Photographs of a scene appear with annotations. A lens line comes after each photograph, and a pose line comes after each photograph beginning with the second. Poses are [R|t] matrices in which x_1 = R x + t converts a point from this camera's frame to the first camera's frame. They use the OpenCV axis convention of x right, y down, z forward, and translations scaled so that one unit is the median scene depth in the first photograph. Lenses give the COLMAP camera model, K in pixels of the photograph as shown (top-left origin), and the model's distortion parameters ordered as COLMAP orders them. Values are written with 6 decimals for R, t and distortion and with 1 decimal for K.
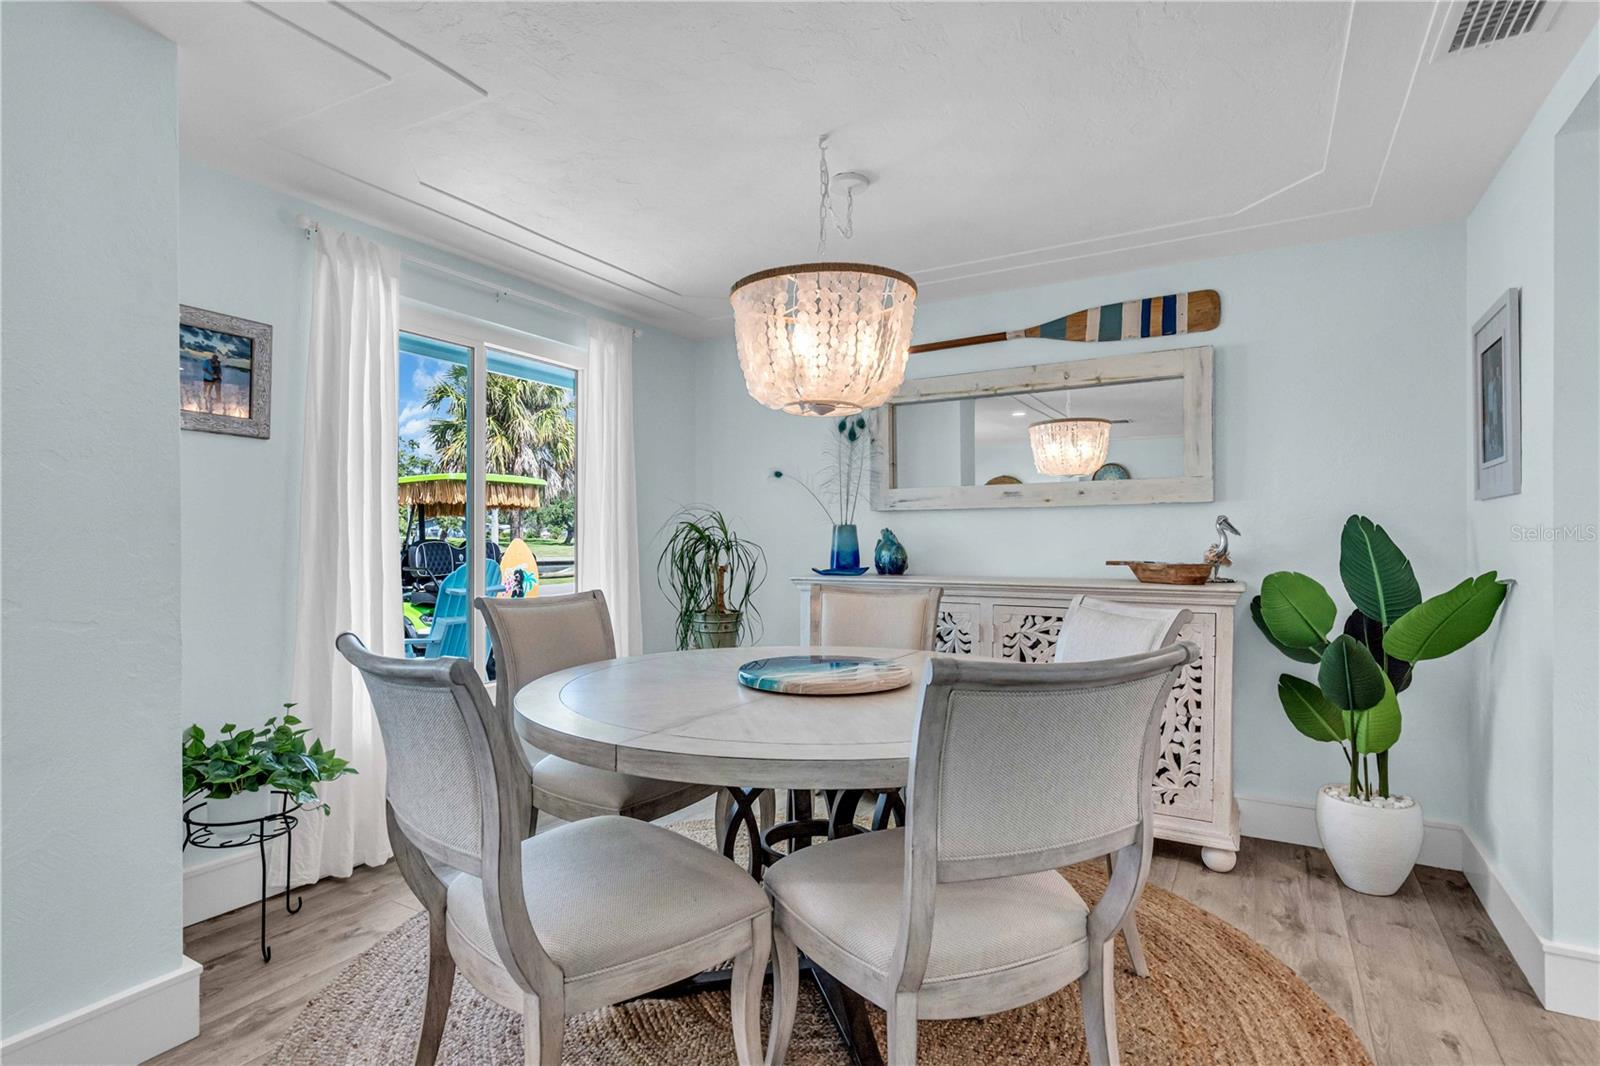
lens RADIAL K [[768.3, 0, 798.7], [0, 768.3, 534.2], [0, 0, 1]] dist [0.004503, -0.000877]
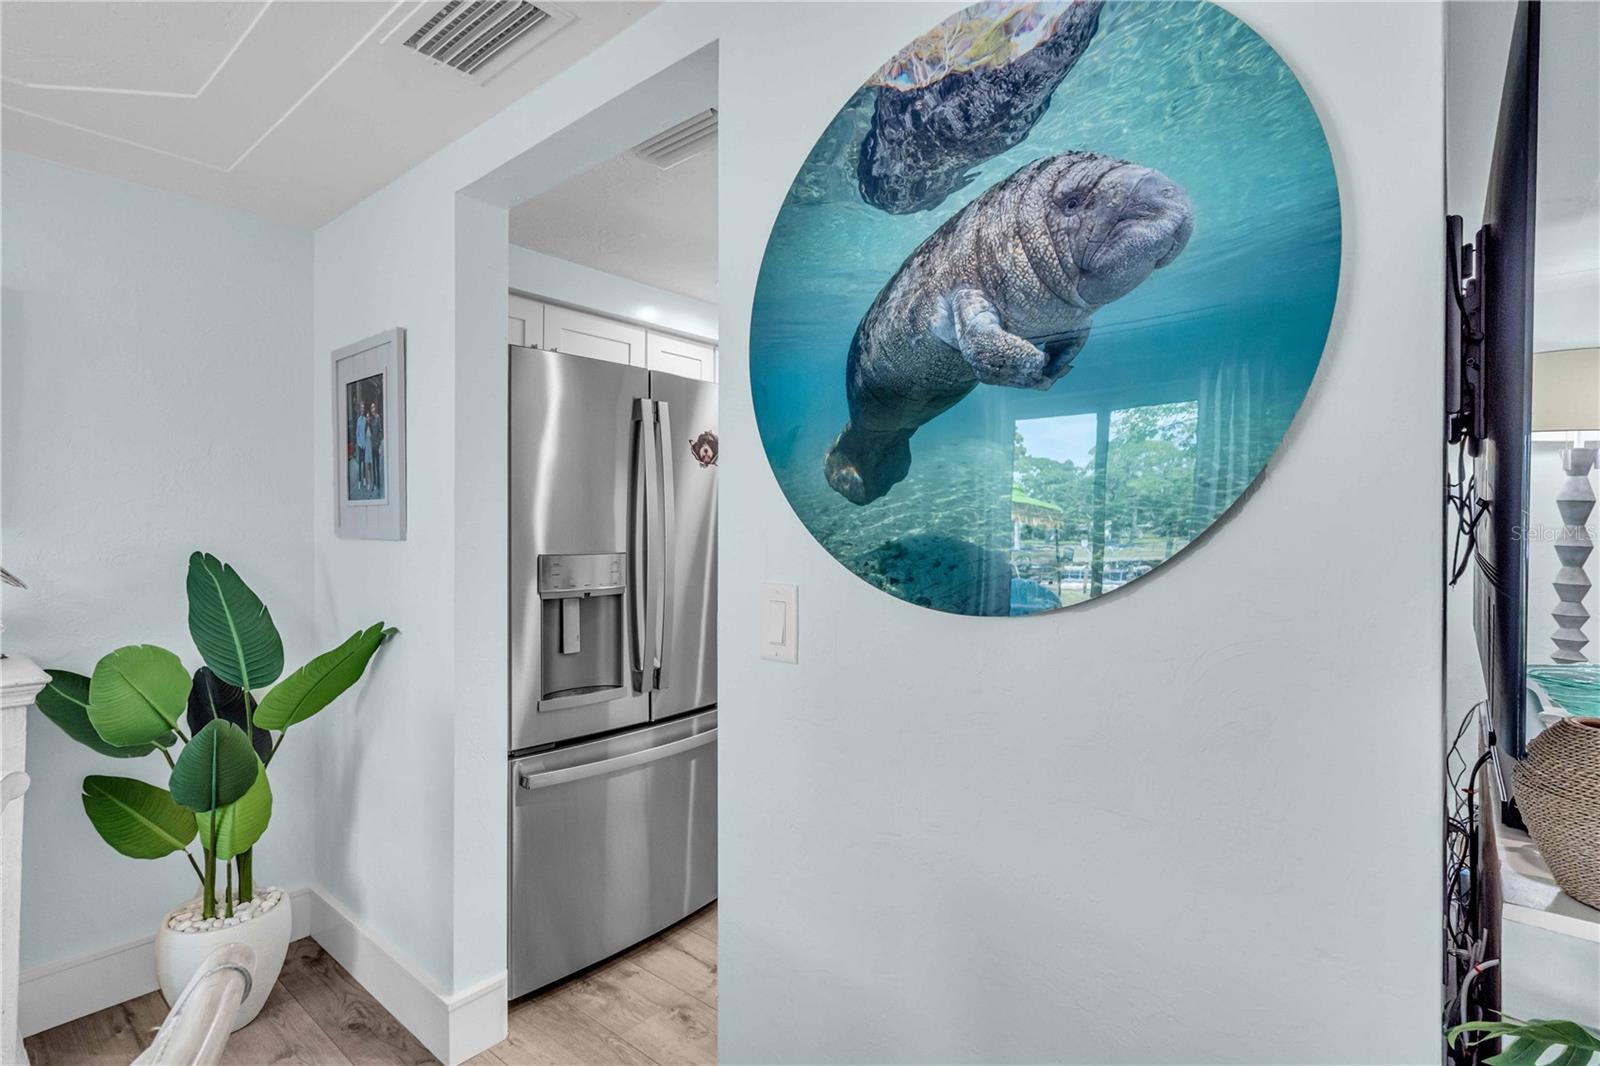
lens RADIAL K [[768.3, 0, 795.3], [0, 768.3, 533.5], [0, 0, 1]] dist [0.004503, -0.000877]
pose [[0.170789, -0.002501, 0.985304, 0.054557], [-0.002667, 0.999992, 0.003001, -0.053809], [-0.985304, -0.003141, 0.170781, 0.291221]]
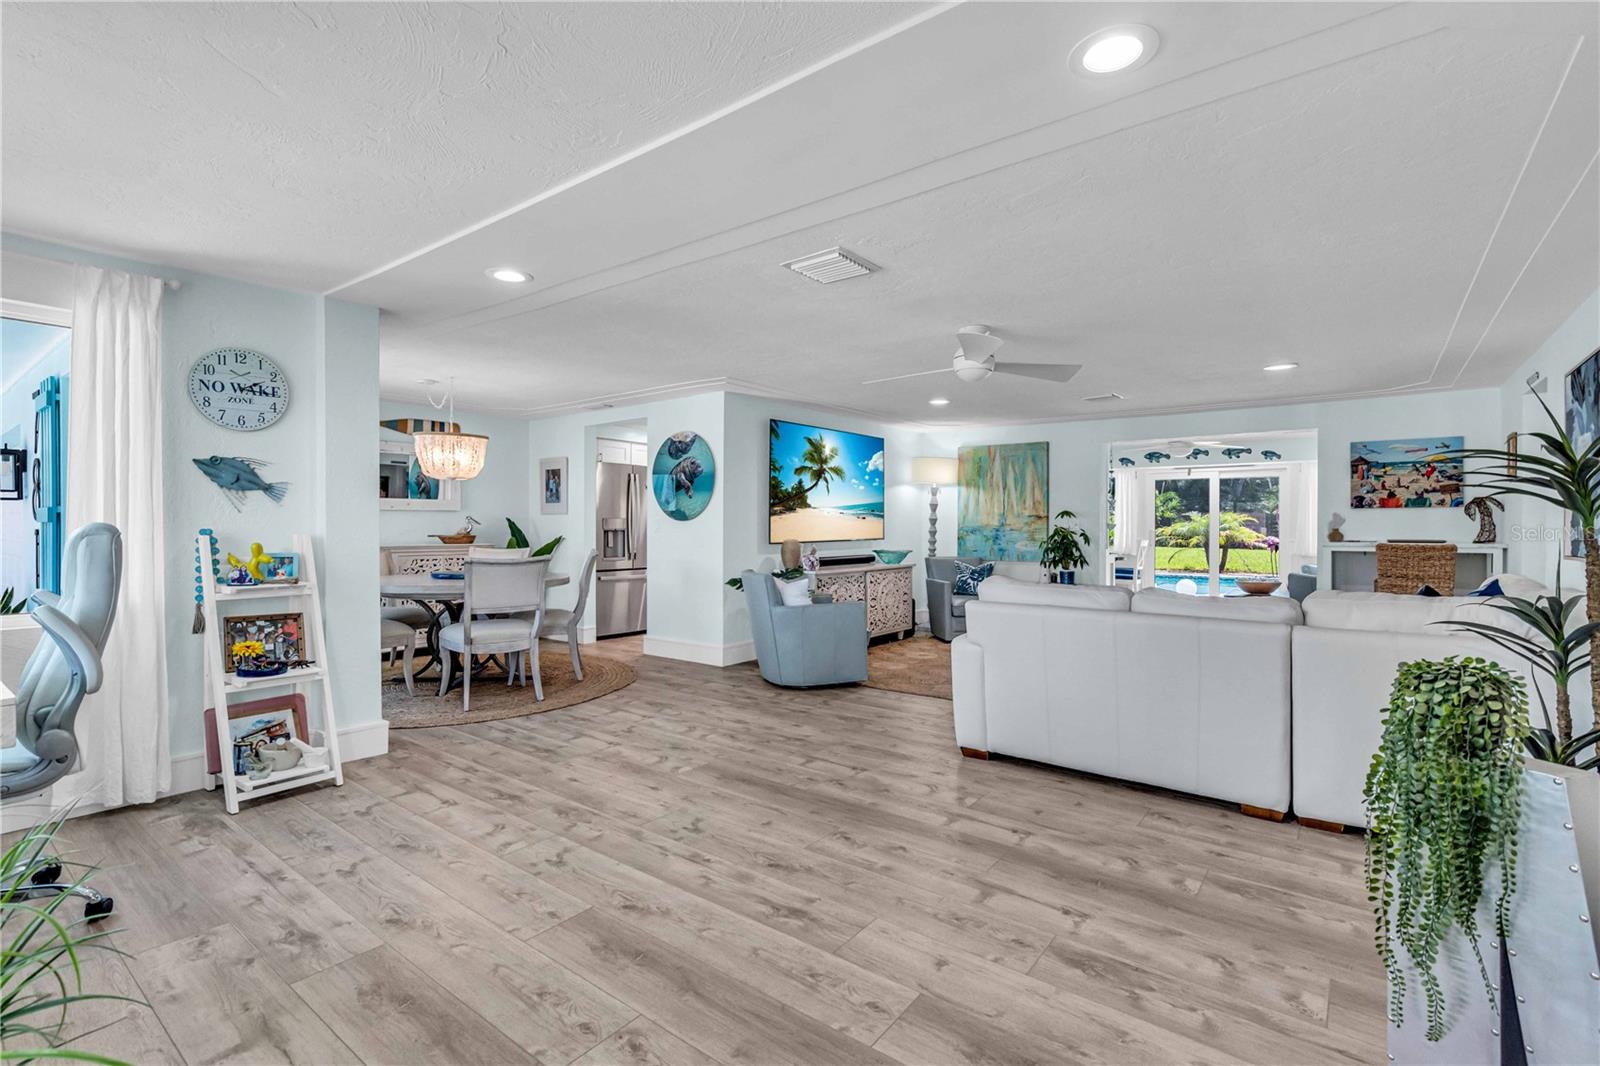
lens RADIAL K [[732.1, 0, 794.8], [0, 732.1, 529.2], [0, 0, 1]] dist [-0.005232, 0.001647]
pose [[0.130377, -0.000779, 0.991464, -2.059760], [-0.001217, 0.999999, 0.000945, 0.016160], [-0.991464, -0.001329, 0.130375, -0.466399]]
